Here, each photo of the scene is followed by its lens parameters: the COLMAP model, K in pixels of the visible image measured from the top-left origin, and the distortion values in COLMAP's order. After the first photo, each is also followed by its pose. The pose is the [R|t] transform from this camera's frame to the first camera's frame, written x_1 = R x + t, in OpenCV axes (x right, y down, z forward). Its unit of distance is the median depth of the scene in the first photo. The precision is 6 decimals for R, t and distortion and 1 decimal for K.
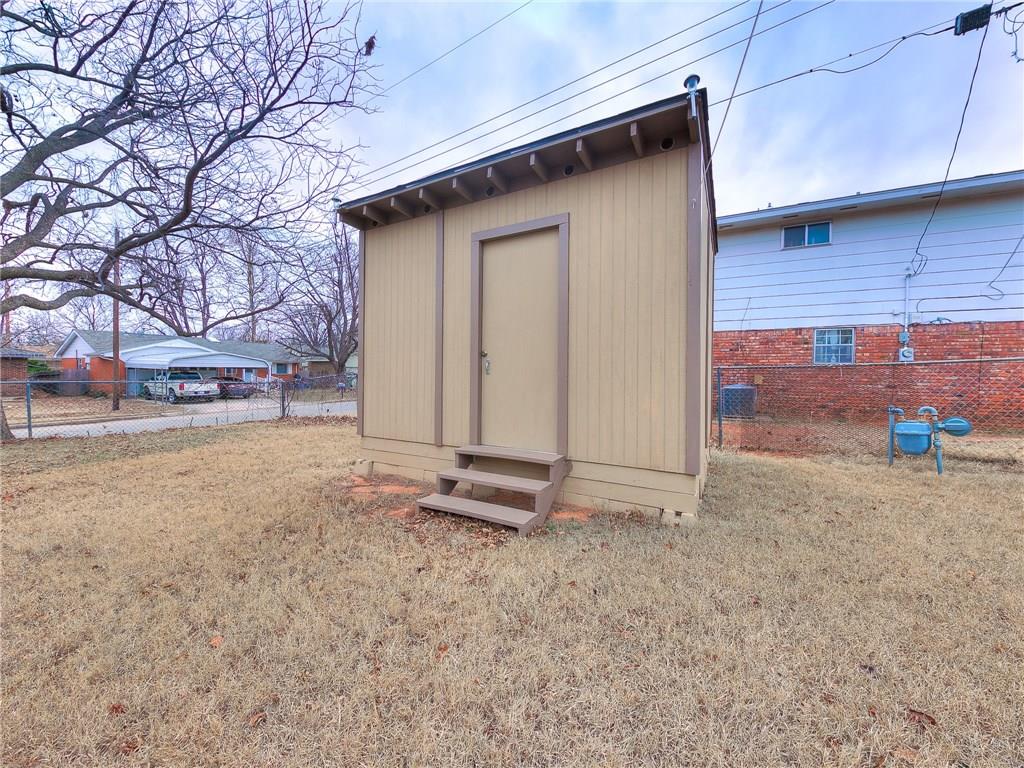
lens RADIAL K [[367.8, 0, 516.4], [0, 367.8, 378.6], [0, 0, 1]] dist [0.011254, -0.002245]
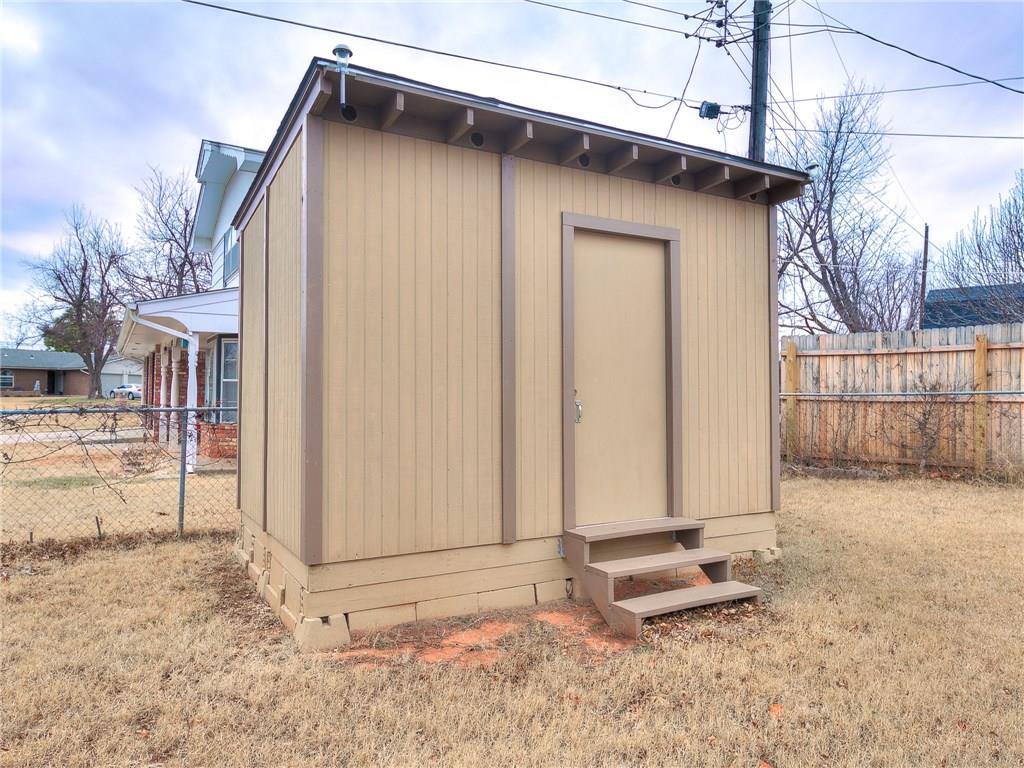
lens RADIAL K [[694.2, 0, 516.3], [0, 694.2, 383.1], [0, 0, 1]] dist [-0.009889, -0.001015]
pose [[0.534933, 0.007568, 0.844860, -1.302629], [0.005034, 0.999914, -0.012144, -0.072498], [-0.844879, 0.010749, 0.534849, 0.430038]]
